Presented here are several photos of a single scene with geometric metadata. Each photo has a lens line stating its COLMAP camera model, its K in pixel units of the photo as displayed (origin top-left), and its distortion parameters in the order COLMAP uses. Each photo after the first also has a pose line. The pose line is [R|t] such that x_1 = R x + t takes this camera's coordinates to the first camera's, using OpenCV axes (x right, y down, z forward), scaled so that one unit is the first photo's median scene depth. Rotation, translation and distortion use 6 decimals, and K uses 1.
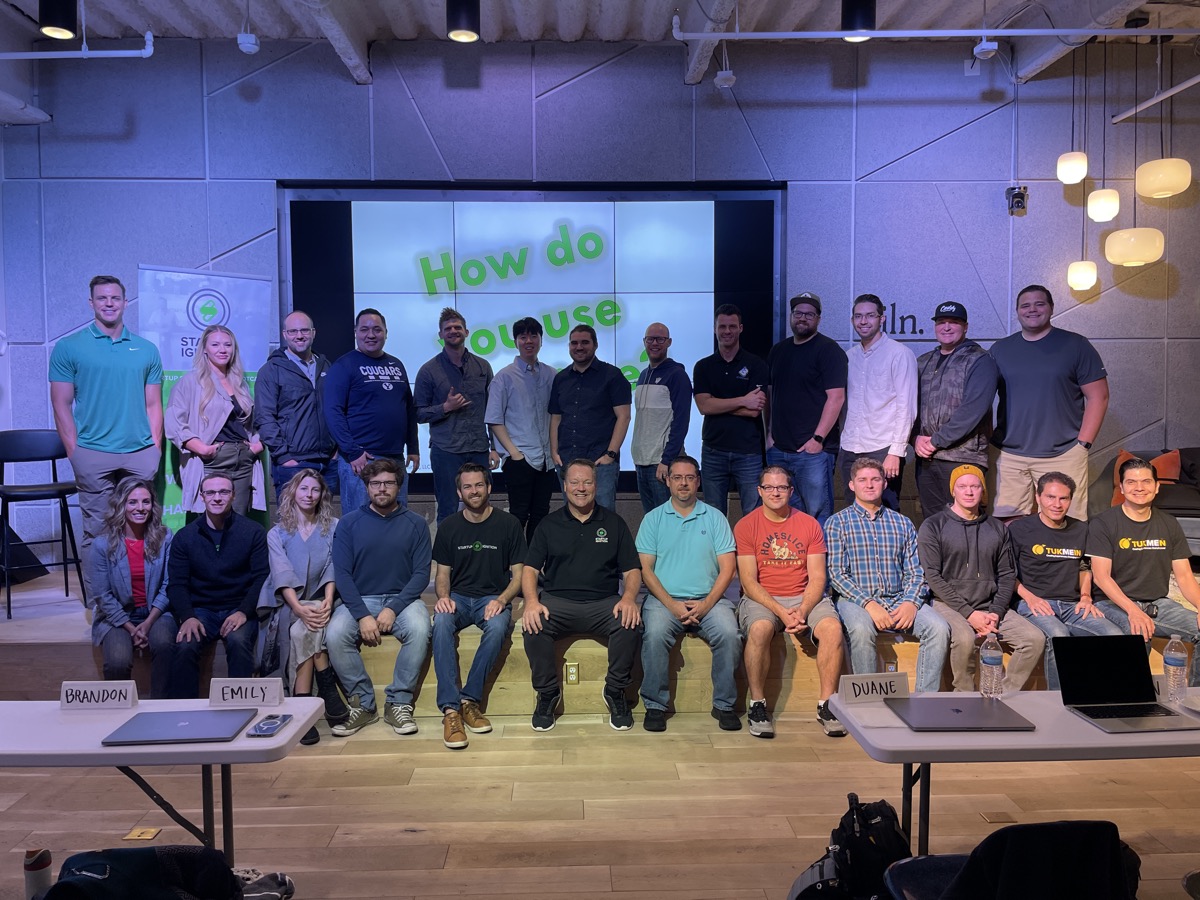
lens RADIAL K [[905.8, 0, 609.1], [0, 905.8, 440.5], [0, 0, 1]] dist [0.028703, -0.055029]
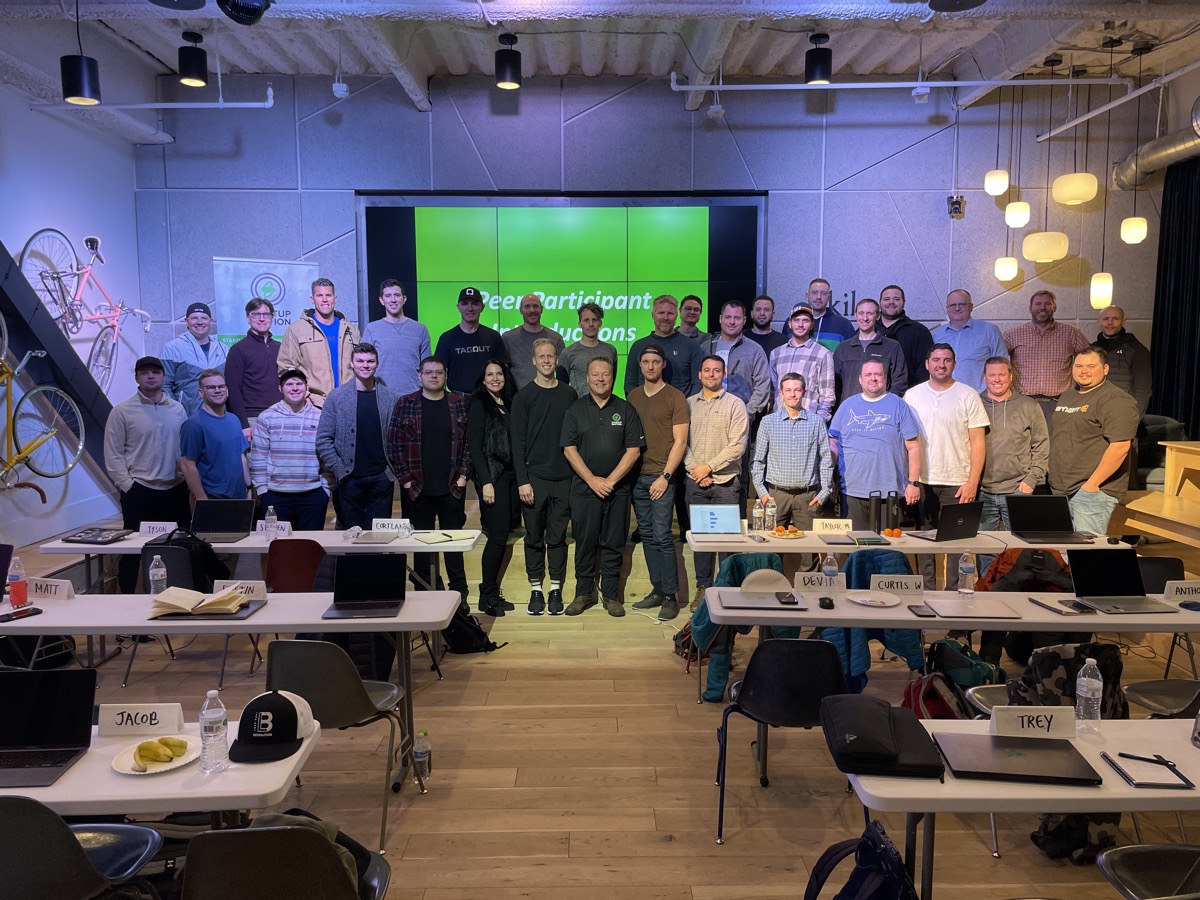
lens RADIAL K [[905.8, 0, 614.6], [0, 905.8, 432.6], [0, 0, 1]] dist [0.028703, -0.055029]
pose [[0.999797, 0.004758, -0.019585, 0.014196], [-0.004055, 0.999352, 0.035755, -0.001464], [0.019743, -0.035668, 0.999169, -0.243975]]
